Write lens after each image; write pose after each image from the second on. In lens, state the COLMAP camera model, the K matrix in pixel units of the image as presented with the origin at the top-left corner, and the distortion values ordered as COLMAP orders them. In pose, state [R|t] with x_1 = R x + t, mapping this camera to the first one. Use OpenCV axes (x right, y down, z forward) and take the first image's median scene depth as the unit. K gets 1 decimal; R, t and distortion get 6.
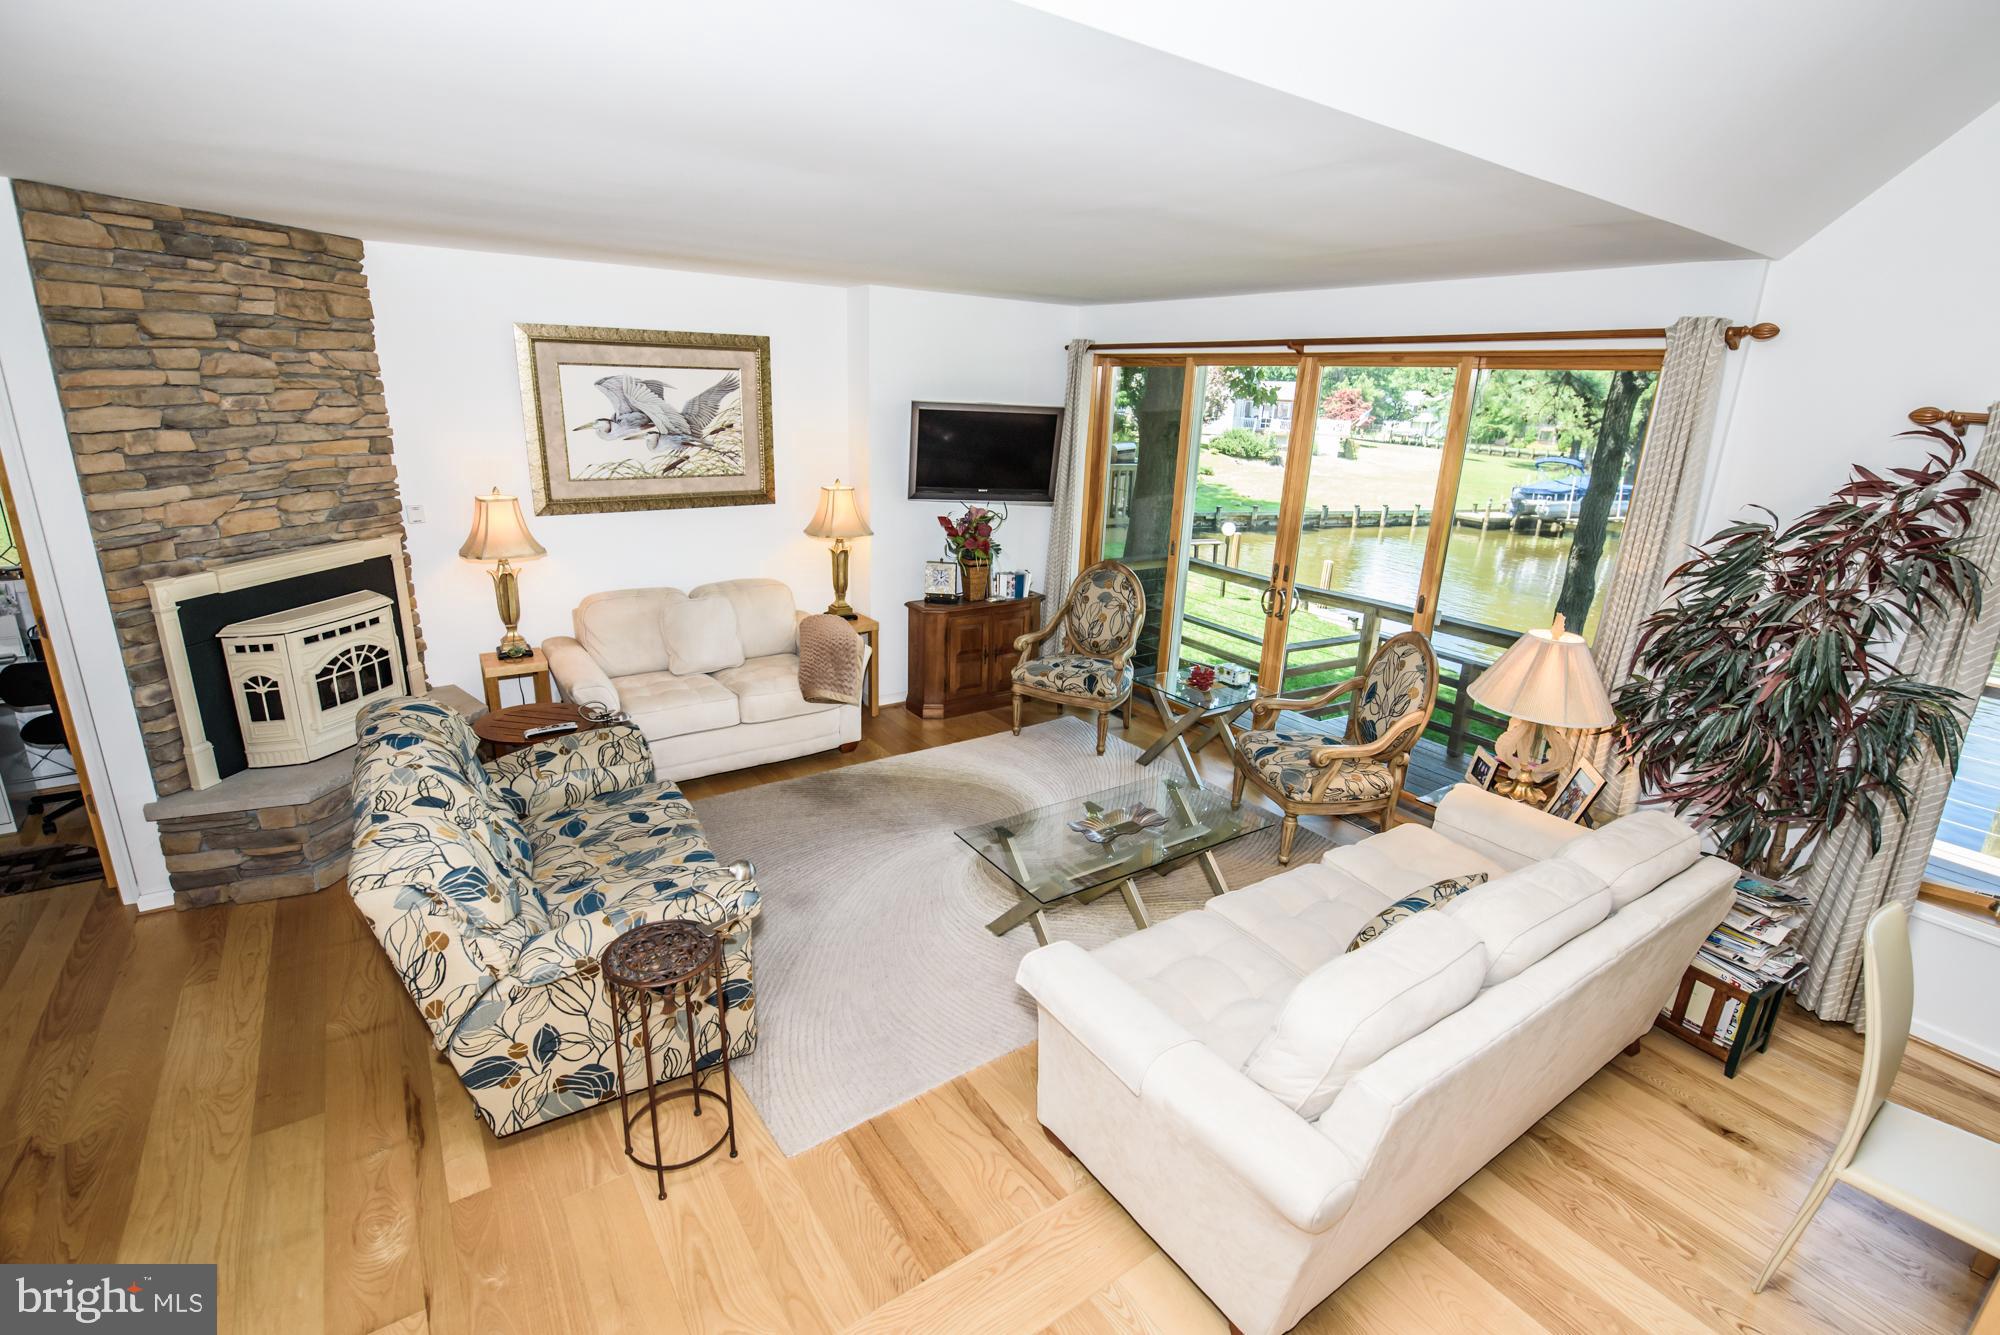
lens RADIAL K [[912.6, 0, 999.9], [0, 912.6, 662.0], [0, 0, 1]] dist [0.000088, -0.010578]
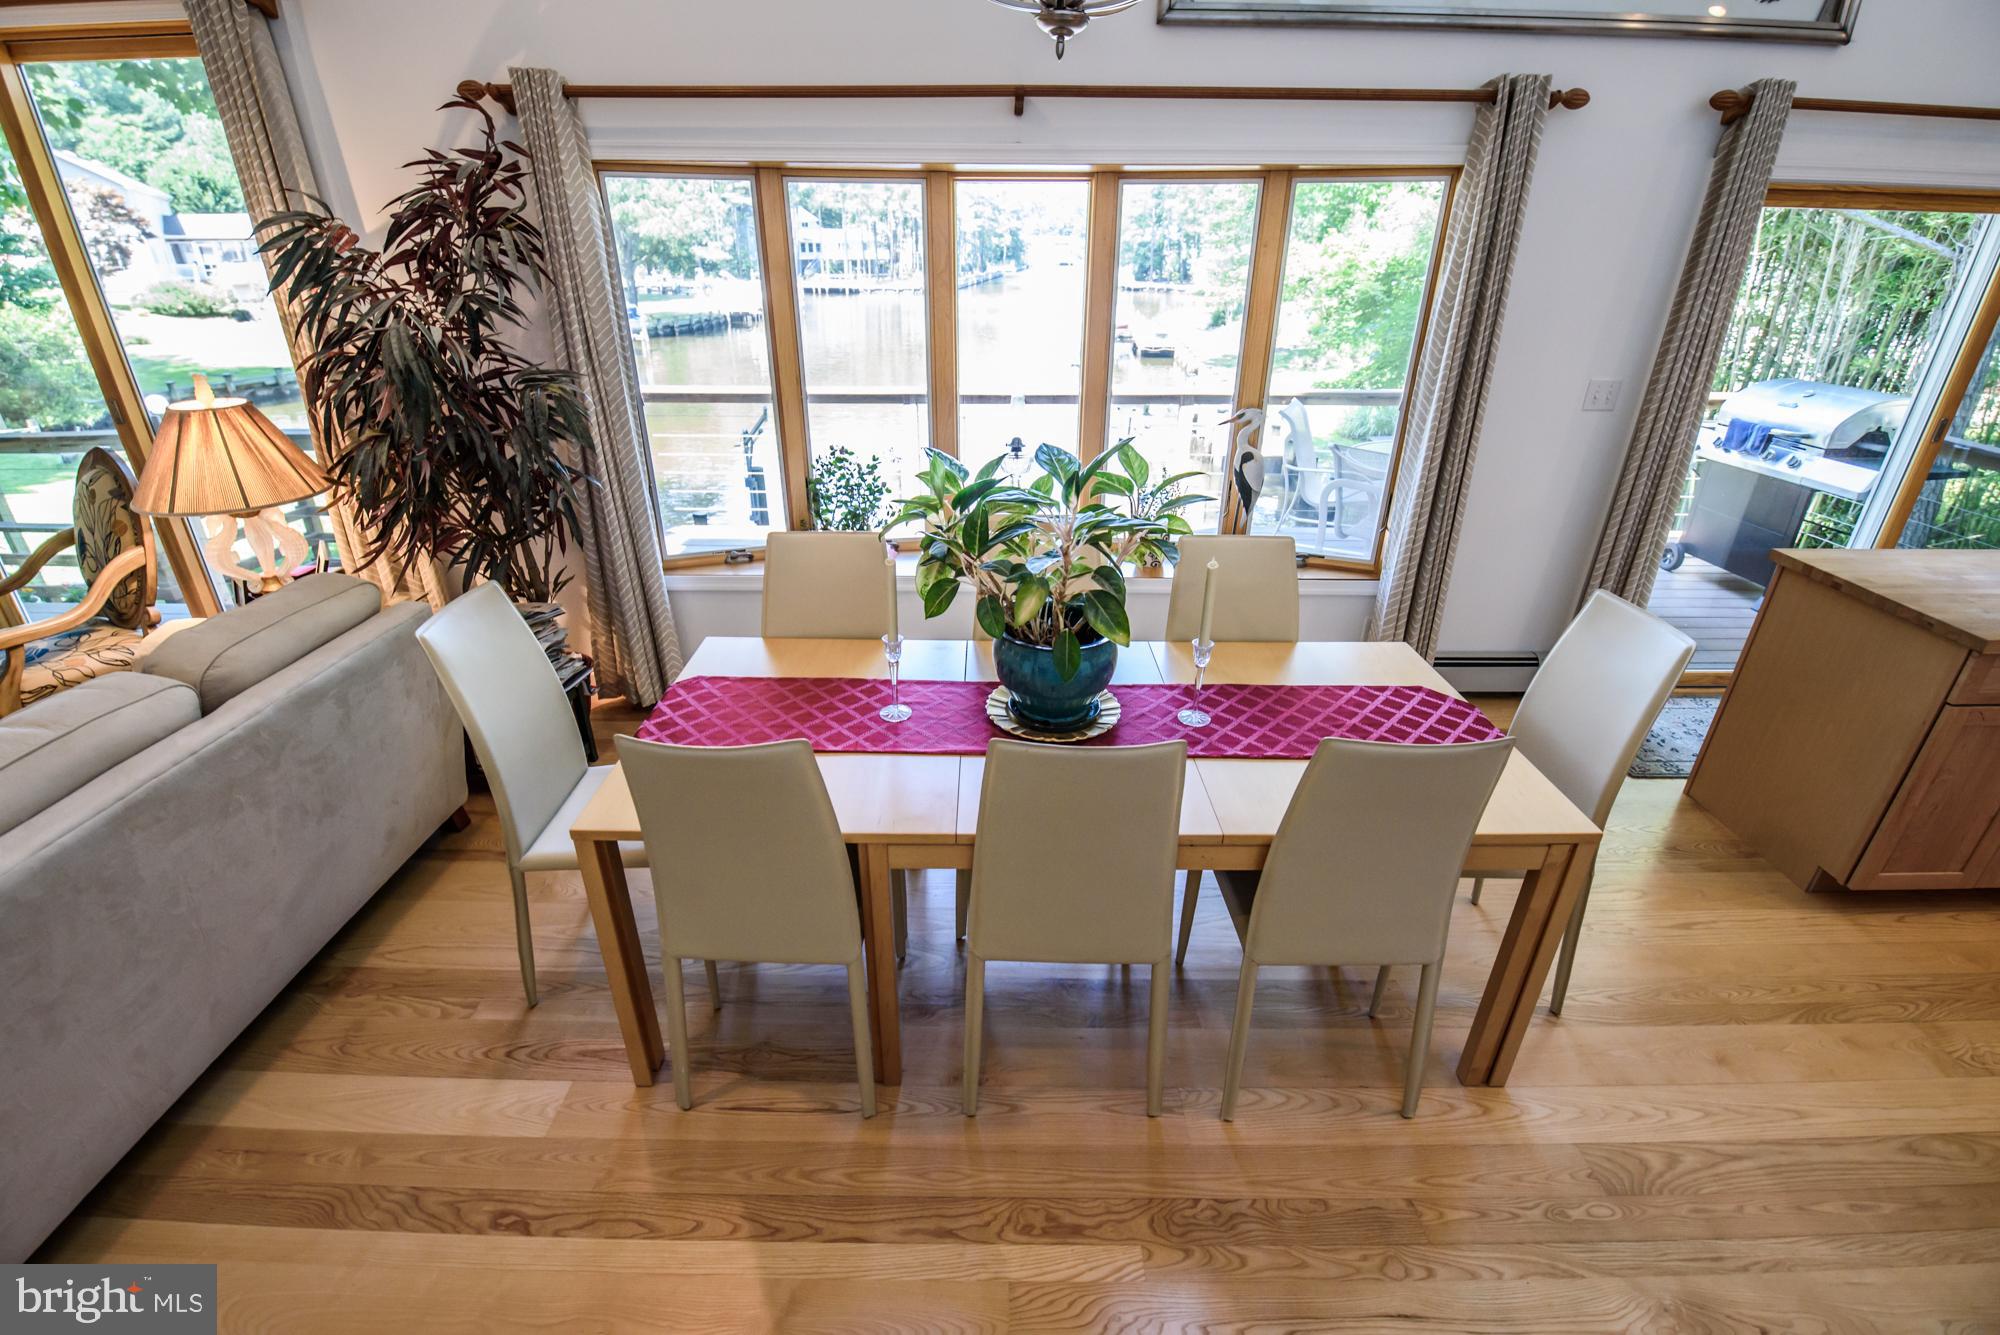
lens RADIAL K [[869.3, 0, 997.4], [0, 869.3, 651.3], [0, 0, 1]] dist [-0.000913, -0.008556]
pose [[0.578073, -0.376676, 0.723842, 0.426356], [0.250376, 0.926166, 0.282008, 0.146115], [-0.776623, 0.018211, 0.629702, 0.001468]]
